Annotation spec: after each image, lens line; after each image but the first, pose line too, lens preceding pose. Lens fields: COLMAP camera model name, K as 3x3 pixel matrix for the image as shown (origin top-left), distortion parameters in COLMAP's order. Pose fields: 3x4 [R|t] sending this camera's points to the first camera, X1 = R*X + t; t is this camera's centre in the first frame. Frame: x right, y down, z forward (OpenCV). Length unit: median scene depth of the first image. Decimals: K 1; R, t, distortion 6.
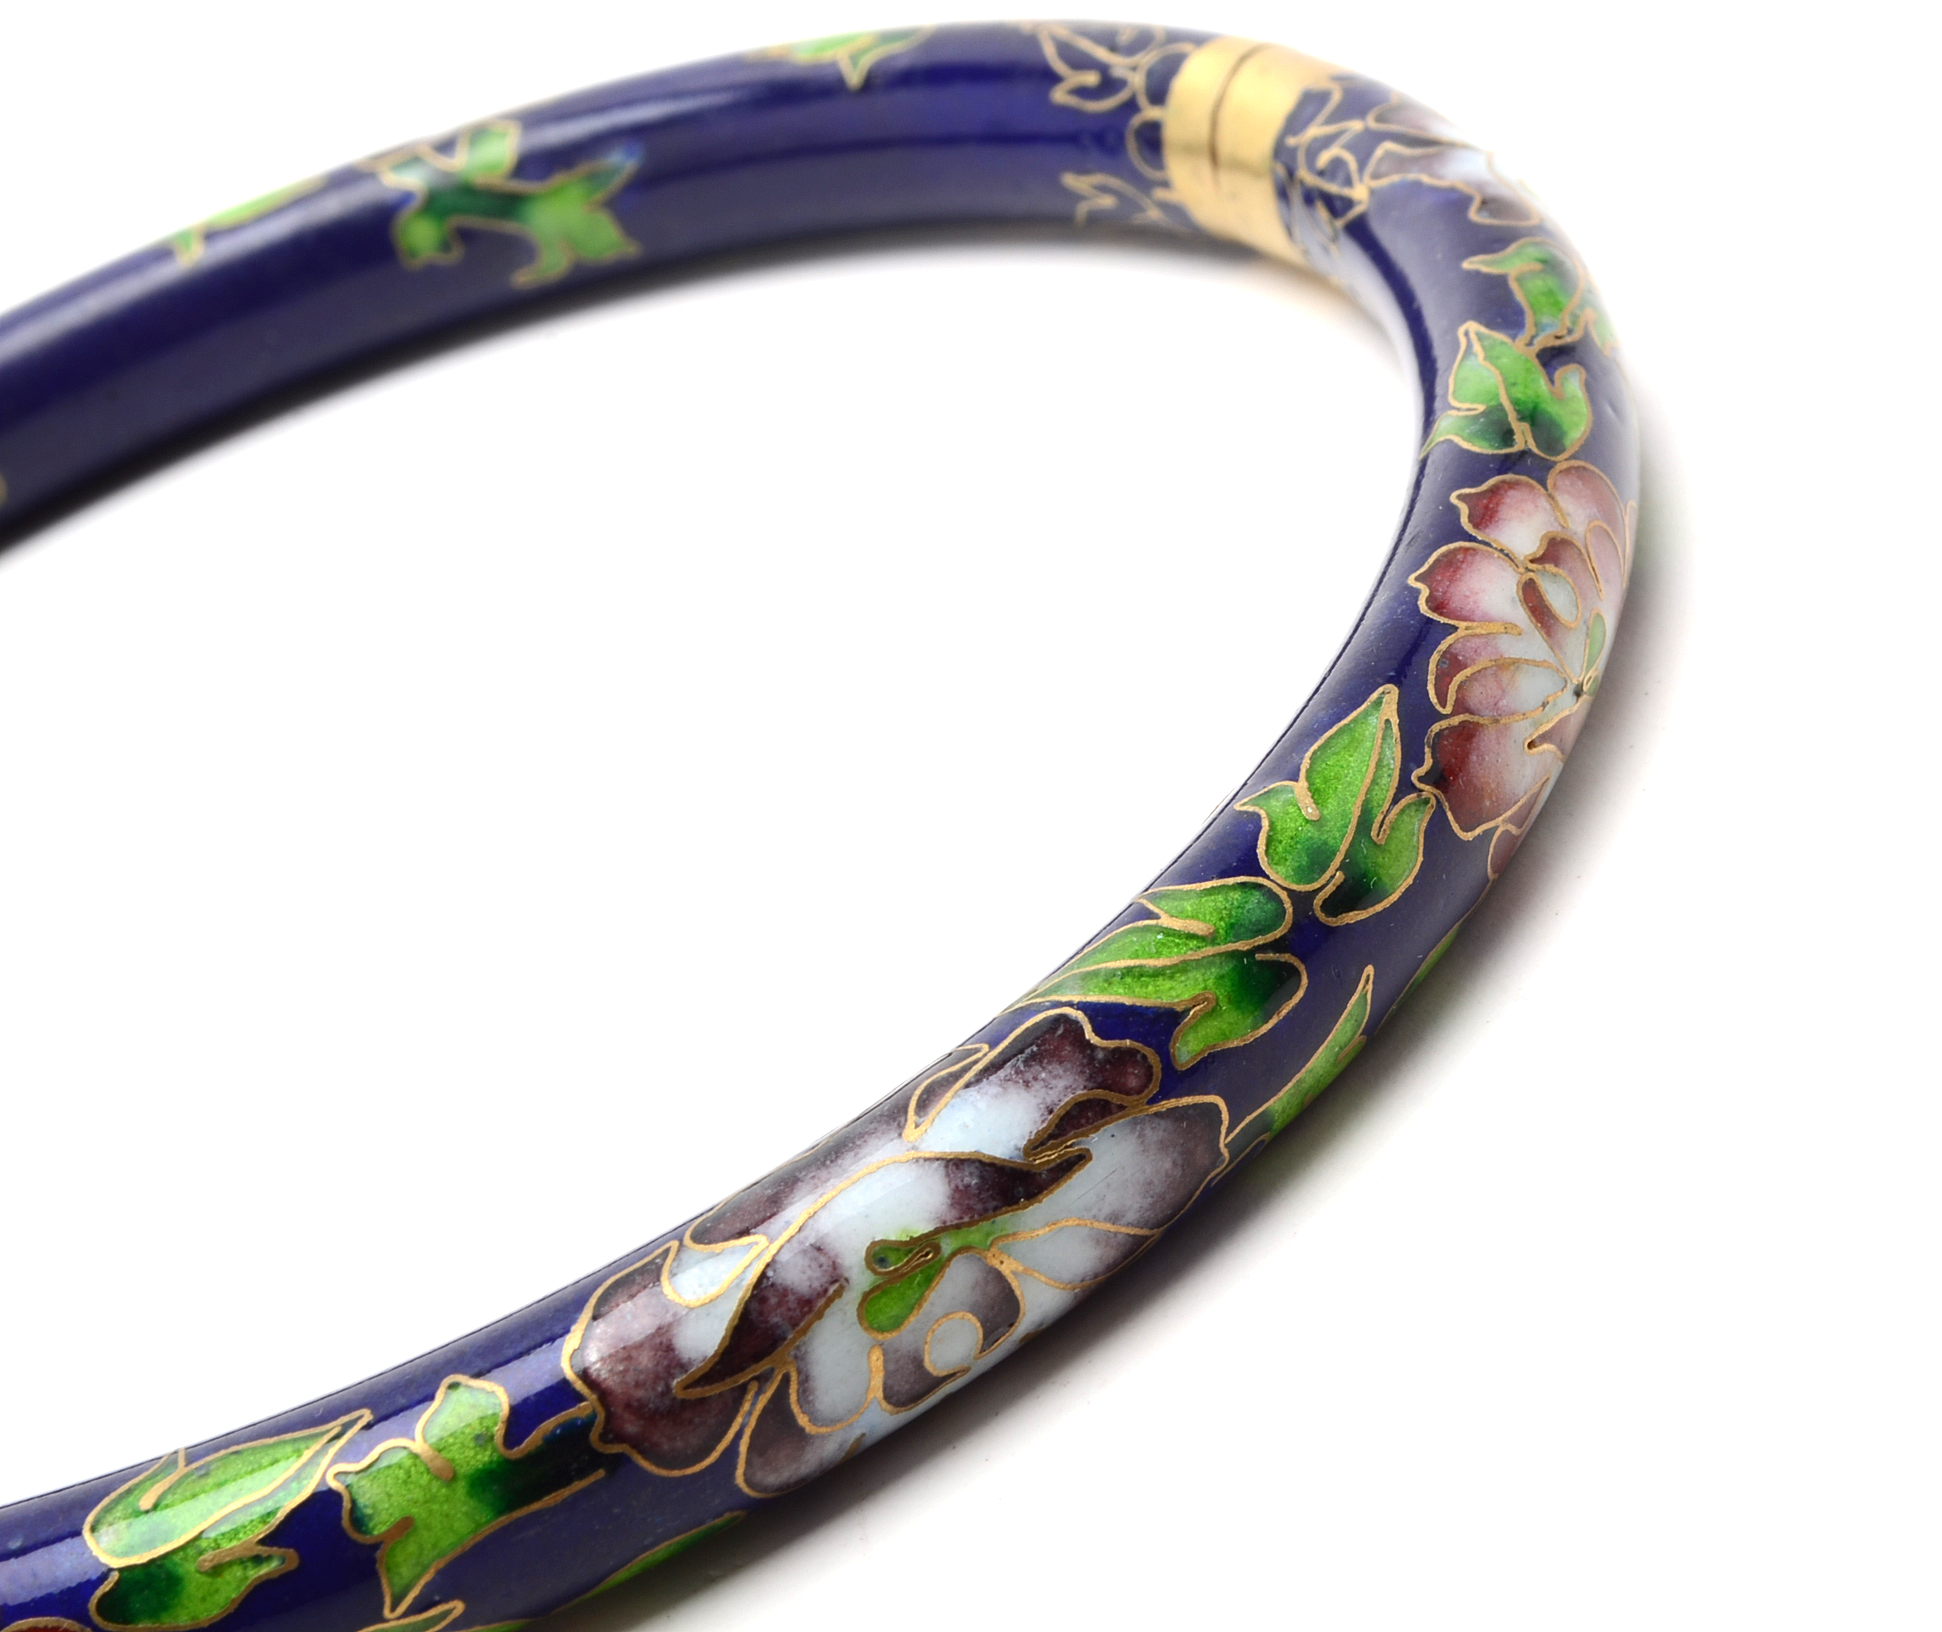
lens RADIAL K [[5336.1, 0, 1203.5], [0, 5336.1, 814.7], [0, 0, 1]] dist [0.020419, 0.264584]
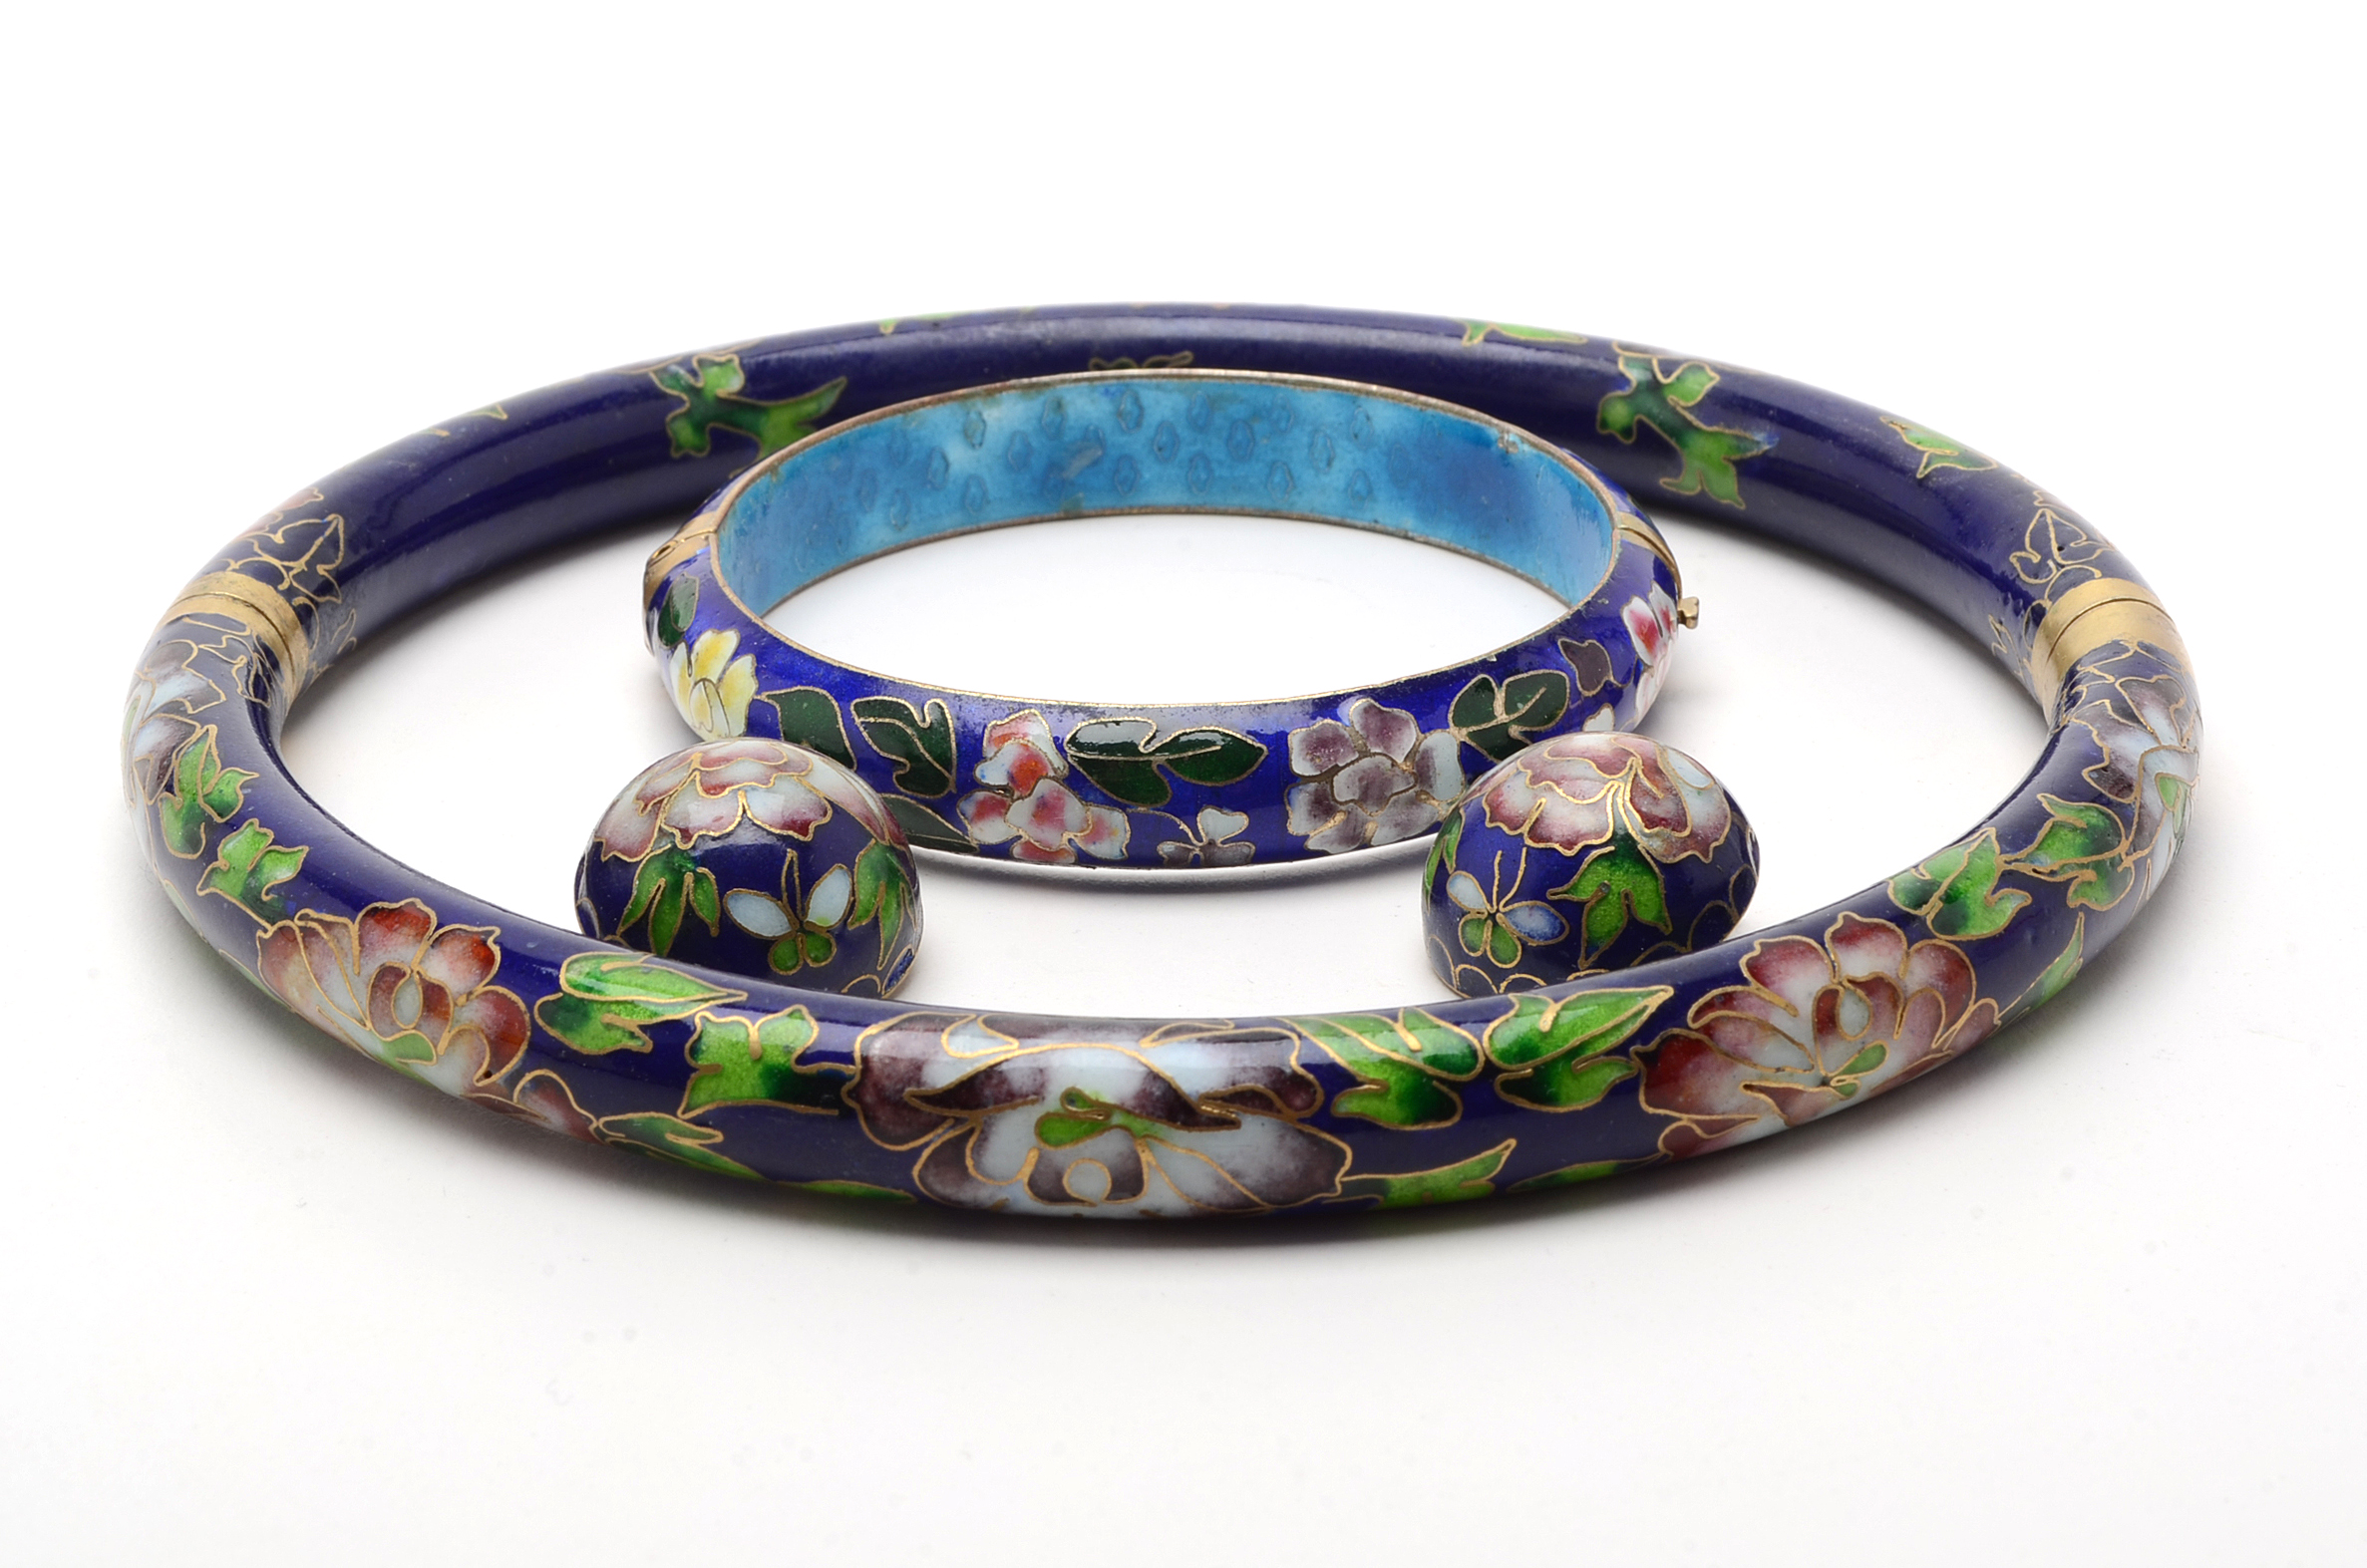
lens RADIAL K [[5463.8, 0, 1142.4], [0, 5463.8, 784.2], [0, 0, 1]] dist [0.035867, 0.045364]
pose [[0.766467, 0.519415, -0.377805, 0.466325], [-0.532064, 0.842963, 0.079507, -0.116043], [0.359772, 0.140077, 0.922465, -0.368319]]
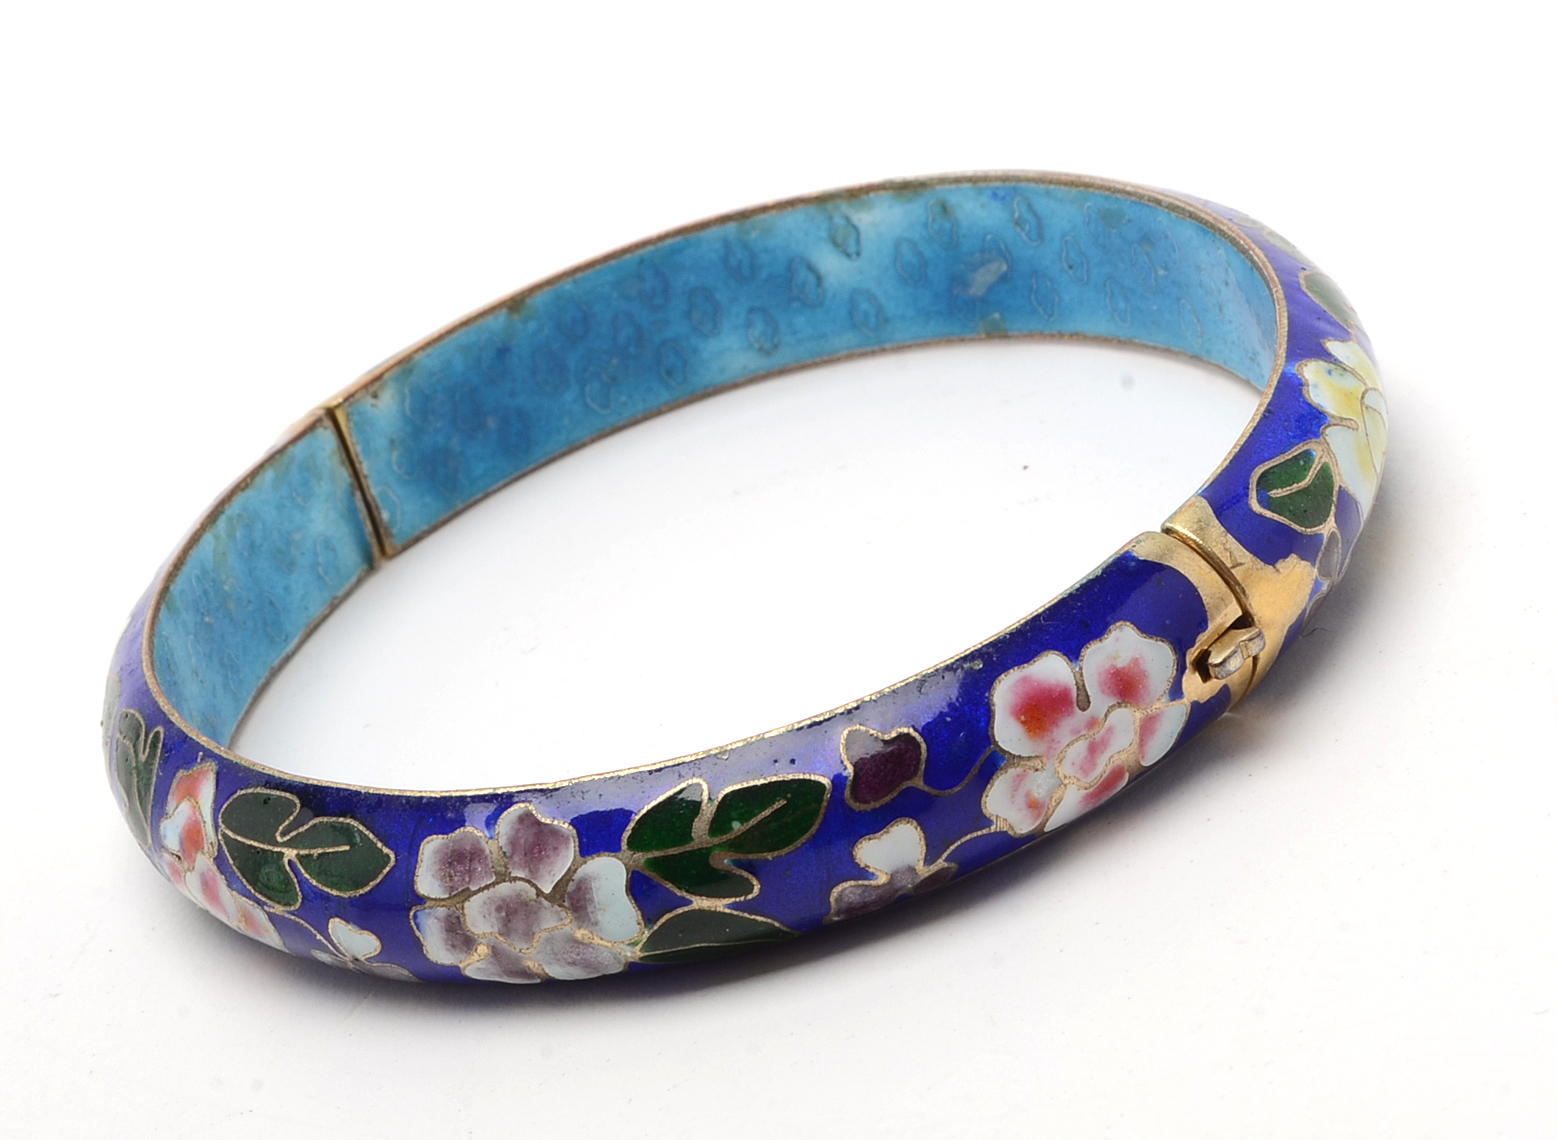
lens RADIAL K [[5583.5, 0, 749.6], [0, 5583.5, 570.6], [0, 0, 1]] dist [0.132168, 1.205118]
pose [[0.326123, 0.652103, -0.684401, 0.768534], [-0.337759, 0.756574, 0.559924, -0.856480], [0.882928, 0.048558, 0.466990, 0.634605]]
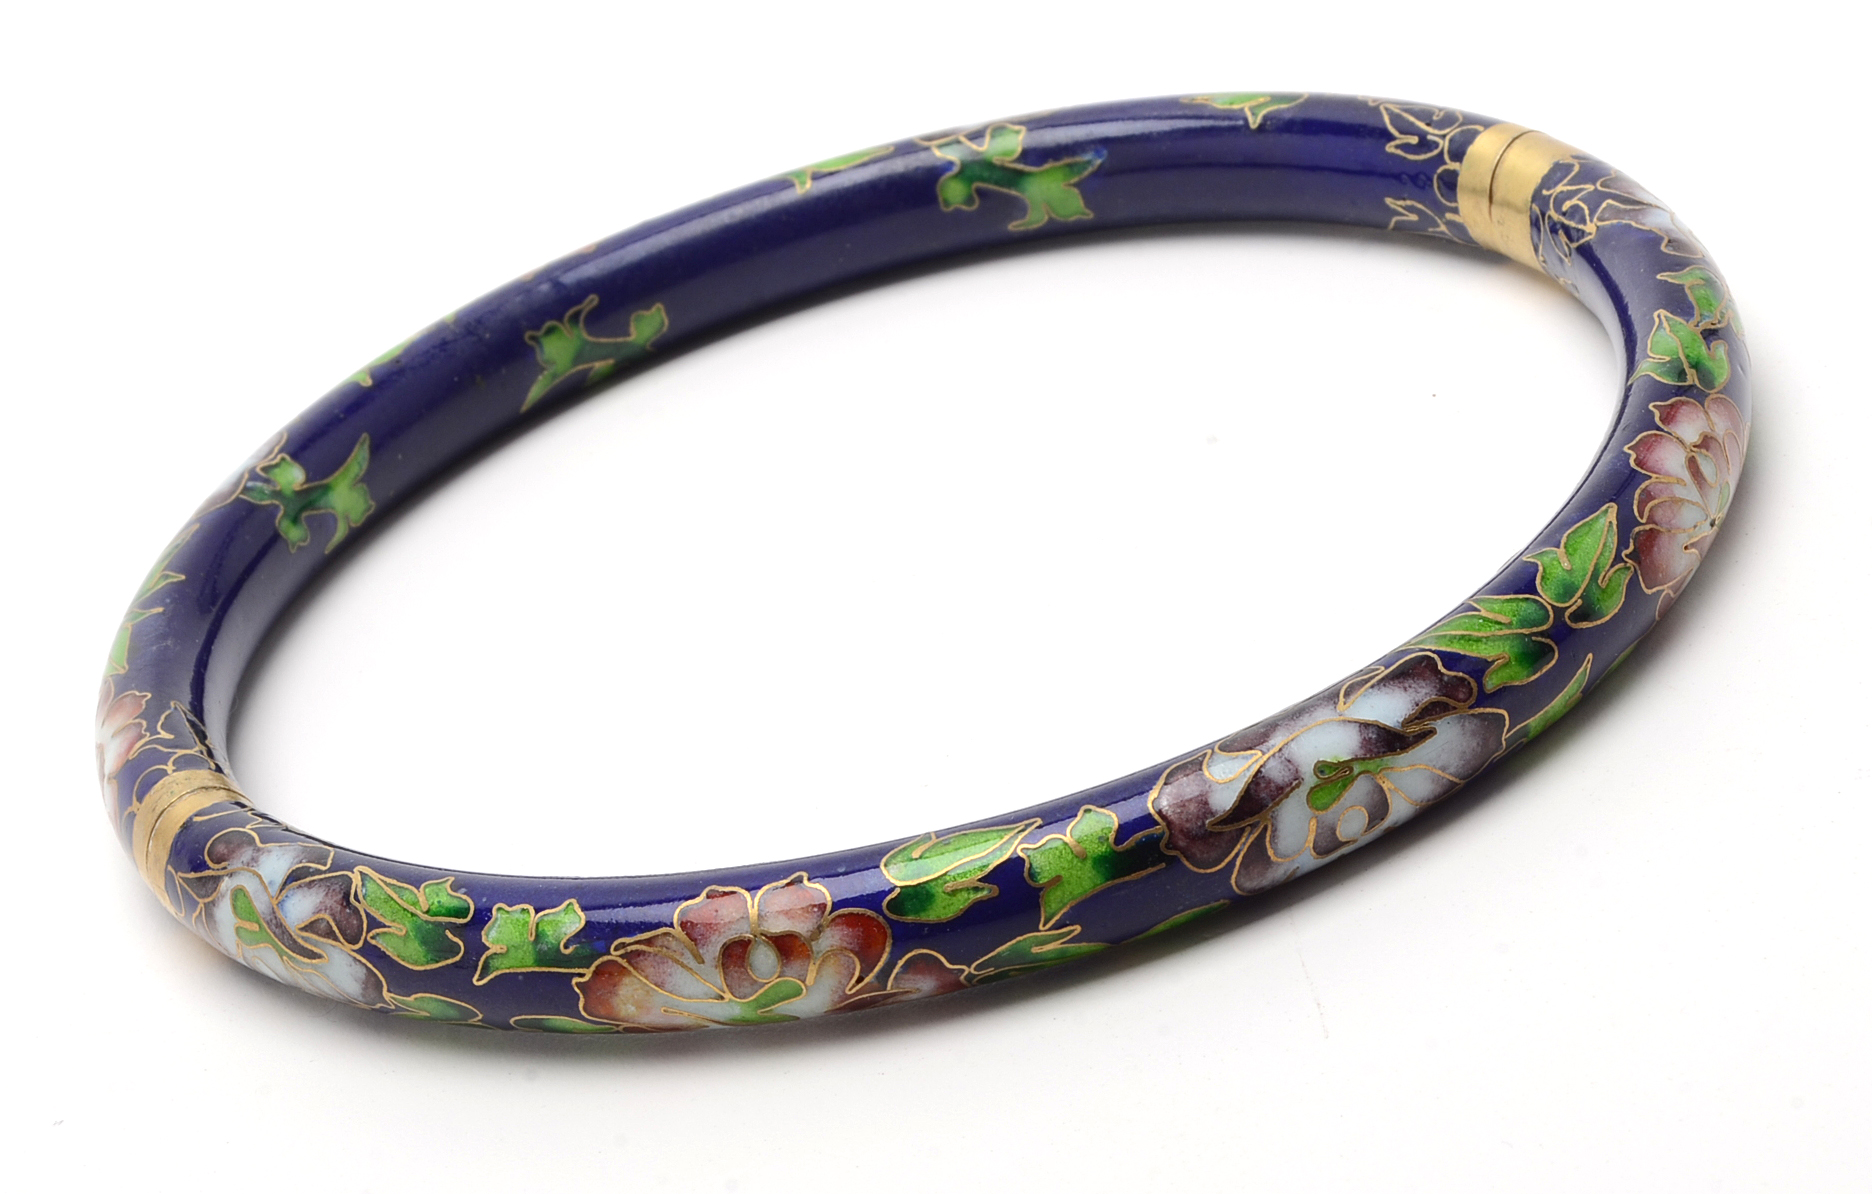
lens RADIAL K [[5514.8, 0, 971.0], [0, 5514.8, 599.5], [0, 0, 1]] dist [0.072100, 0.466971]
pose [[0.993774, 0.110632, -0.013211, -0.160809], [-0.111142, 0.992663, -0.047611, 0.127830], [0.007847, 0.048783, 0.998779, -0.895247]]
